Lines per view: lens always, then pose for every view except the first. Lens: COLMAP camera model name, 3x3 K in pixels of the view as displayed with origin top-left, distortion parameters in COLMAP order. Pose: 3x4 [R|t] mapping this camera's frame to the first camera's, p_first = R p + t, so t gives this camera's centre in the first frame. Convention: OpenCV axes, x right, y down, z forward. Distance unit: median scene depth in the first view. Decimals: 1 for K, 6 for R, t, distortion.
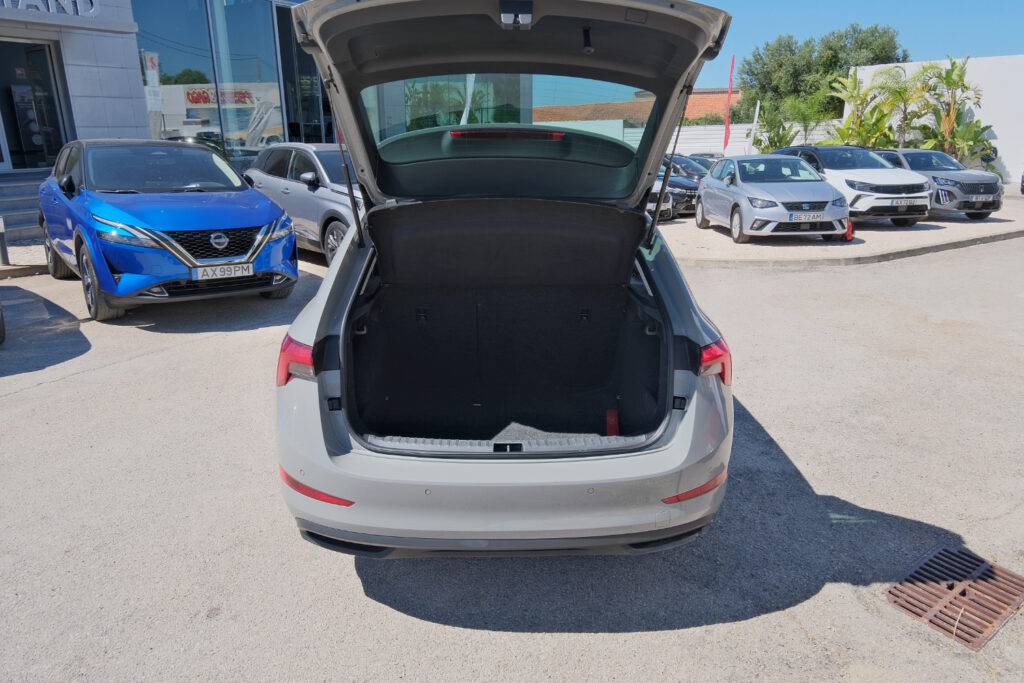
lens RADIAL K [[668.8, 0, 512.0], [0, 668.8, 341.5], [0, 0, 1]] dist [-0.005407, -0.002450]
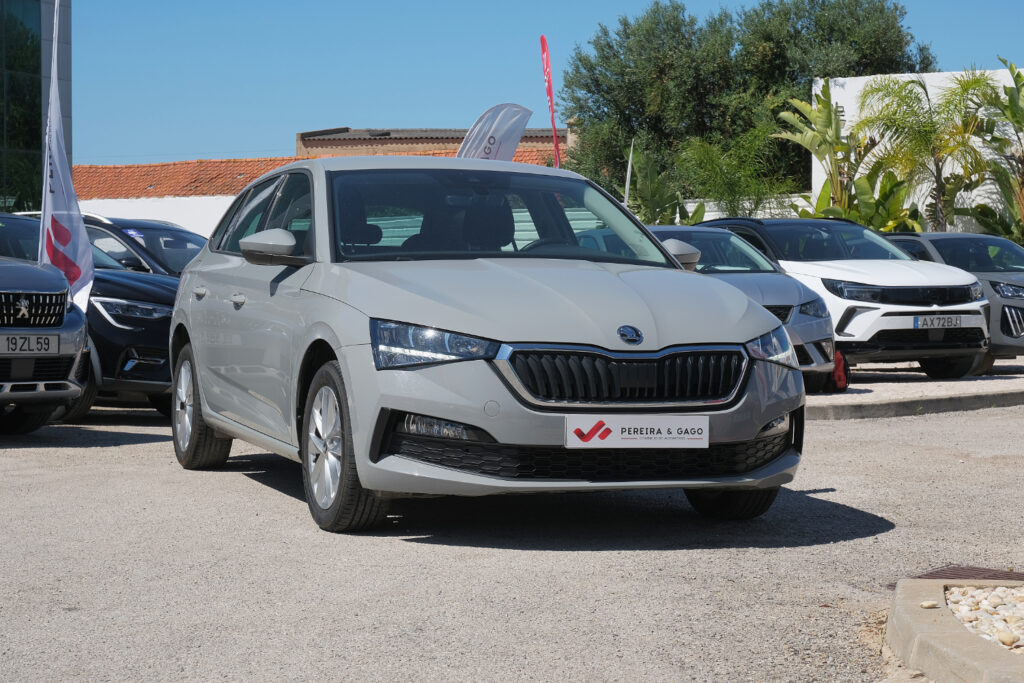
lens RADIAL K [[1996.5, 0, 512.0], [0, 1996.5, 341.5], [0, 0, 1]] dist [-0.105674, -0.044153]
pose [[0.959206, -0.006073, 0.282643, -0.049960], [0.078245, 0.966417, -0.244776, 0.058261], [-0.271664, 0.256906, 0.927469, -0.107511]]
